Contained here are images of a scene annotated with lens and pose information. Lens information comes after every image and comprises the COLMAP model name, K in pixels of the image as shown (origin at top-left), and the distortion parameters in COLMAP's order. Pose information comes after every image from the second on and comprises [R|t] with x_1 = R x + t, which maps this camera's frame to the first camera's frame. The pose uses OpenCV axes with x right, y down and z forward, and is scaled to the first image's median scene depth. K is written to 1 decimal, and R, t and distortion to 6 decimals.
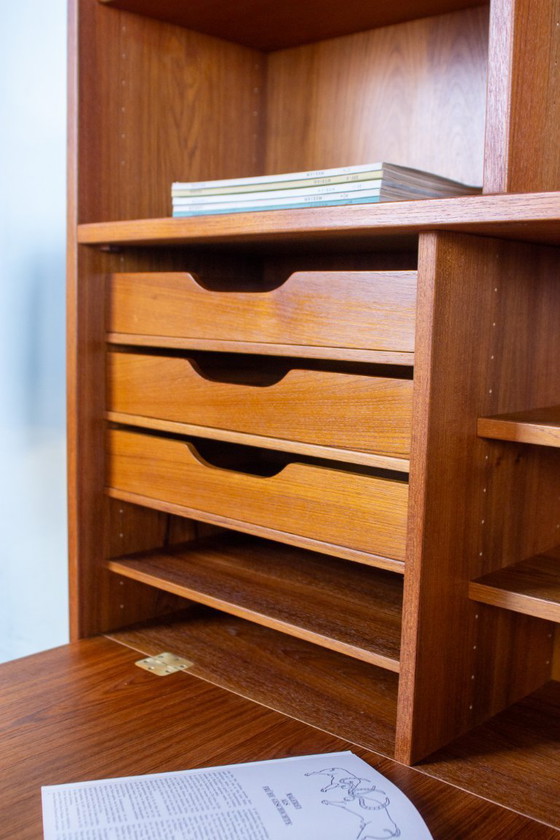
lens RADIAL K [[940.2, 0, 279.9], [0, 940.2, 428.9], [0, 0, 1]] dist [-0.079940, 0.030870]
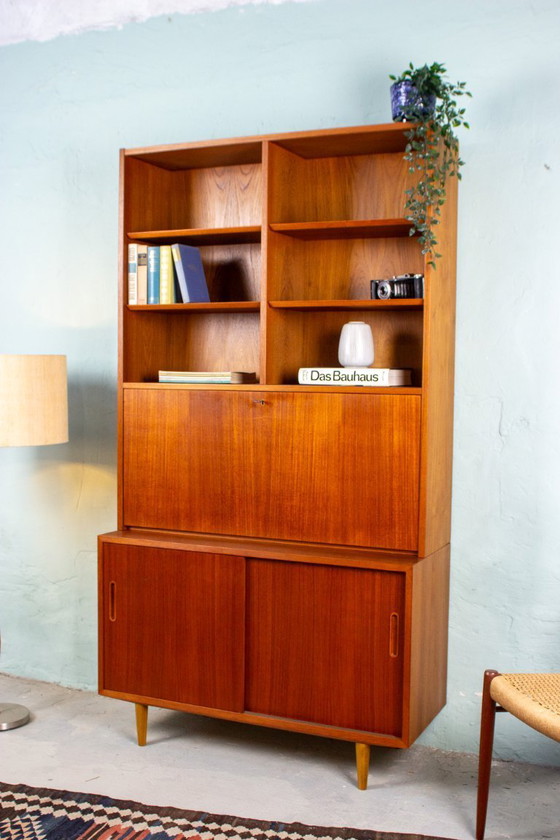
lens RADIAL K [[974.2, 0, 281.9], [0, 974.2, 431.1], [0, 0, 1]] dist [-0.072012, 0.015909]
pose [[0.946672, -0.034507, 0.320346, -0.823008], [0.054679, 0.997033, -0.054188, 0.152302], [-0.317525, 0.068815, 0.945750, -2.367081]]
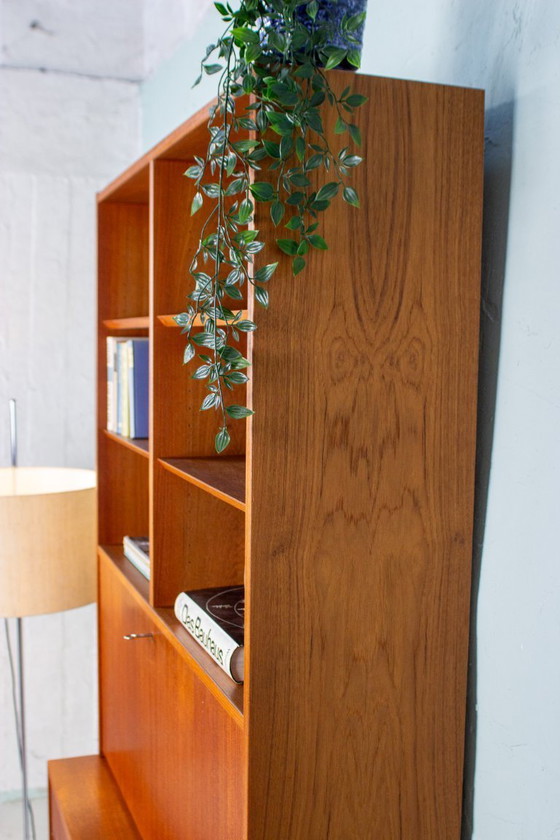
lens RADIAL K [[940.2, 0, 279.9], [0, 940.2, 428.9], [0, 0, 1]] dist [-0.079940, 0.030870]
pose [[0.897444, 0.025266, -0.440405, 1.137774], [-0.044569, 0.998443, -0.033539, -0.464081], [0.438872, 0.049728, 0.897173, -0.741620]]
